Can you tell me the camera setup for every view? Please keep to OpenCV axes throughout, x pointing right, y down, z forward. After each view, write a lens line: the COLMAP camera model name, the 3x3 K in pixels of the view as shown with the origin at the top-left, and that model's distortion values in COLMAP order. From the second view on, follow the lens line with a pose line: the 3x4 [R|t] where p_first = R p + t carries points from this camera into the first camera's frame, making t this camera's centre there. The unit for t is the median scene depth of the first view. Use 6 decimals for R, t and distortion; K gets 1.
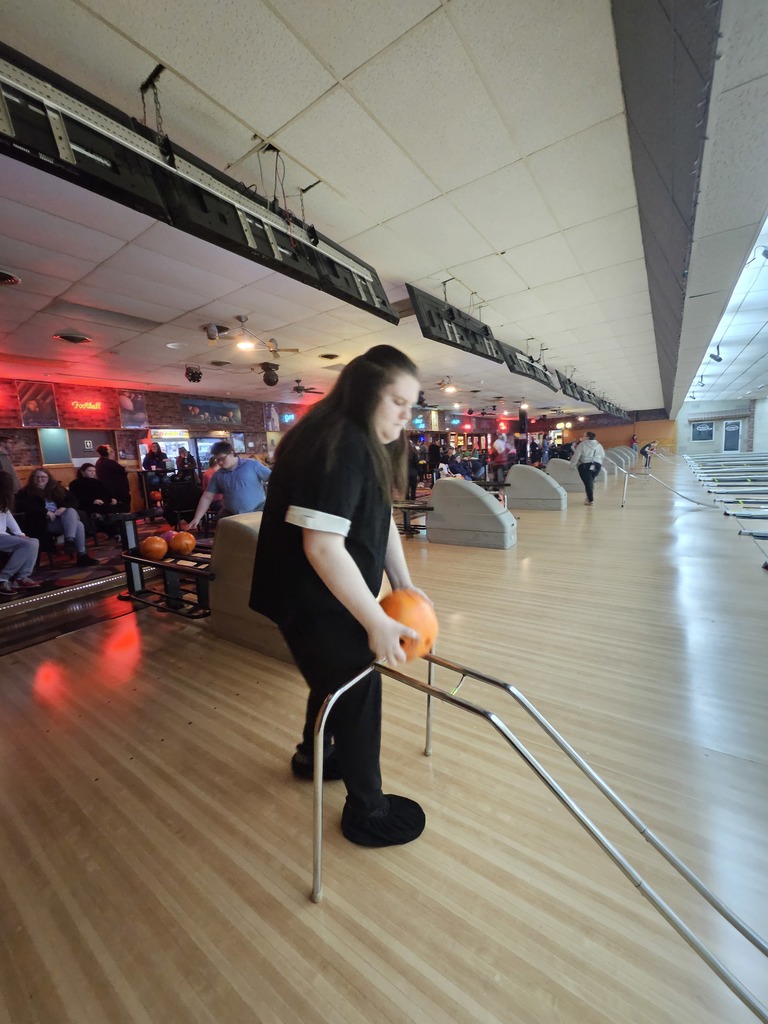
lens RADIAL K [[402.3, 0, 386.8], [0, 402.3, 505.7], [0, 0, 1]] dist [-0.001931, -0.000310]
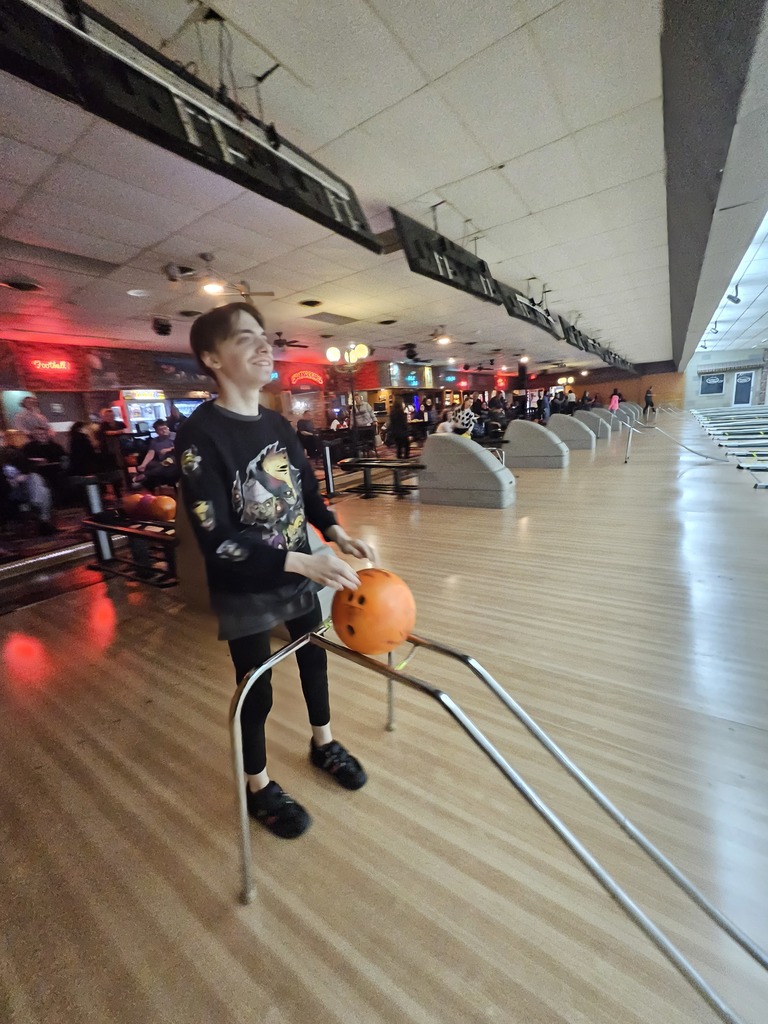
lens RADIAL K [[411.7, 0, 380.4], [0, 411.7, 504.7], [0, 0, 1]] dist [0.001142, -0.000206]
pose [[0.999764, -0.021233, -0.004651, 0.014468], [0.021543, 0.996375, 0.082297, 0.013510], [0.002887, -0.082378, 0.996597, 0.043475]]
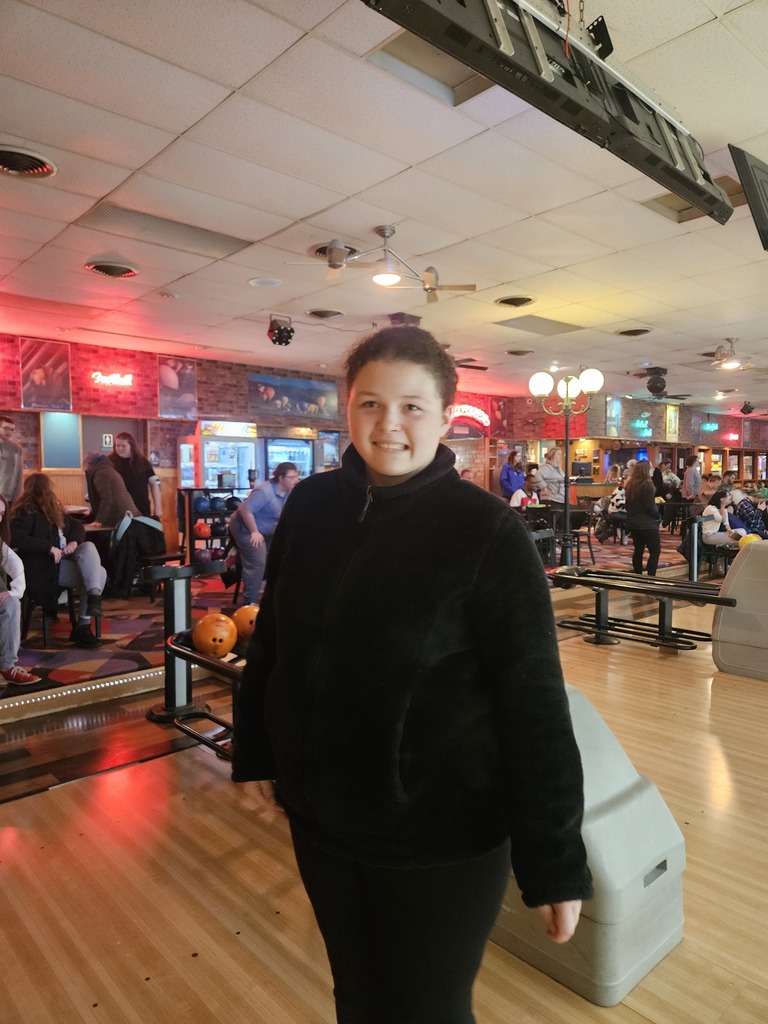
lens RADIAL K [[683.5, 0, 384.0], [0, 683.5, 512.0], [0, 0, 1]] dist [0.081256, -0.065790]
pose [[0.971606, 0.065394, -0.227390, -0.107810], [-0.081681, 0.994668, -0.062961, -0.013080], [0.222060, 0.079747, 0.971766, 0.084570]]
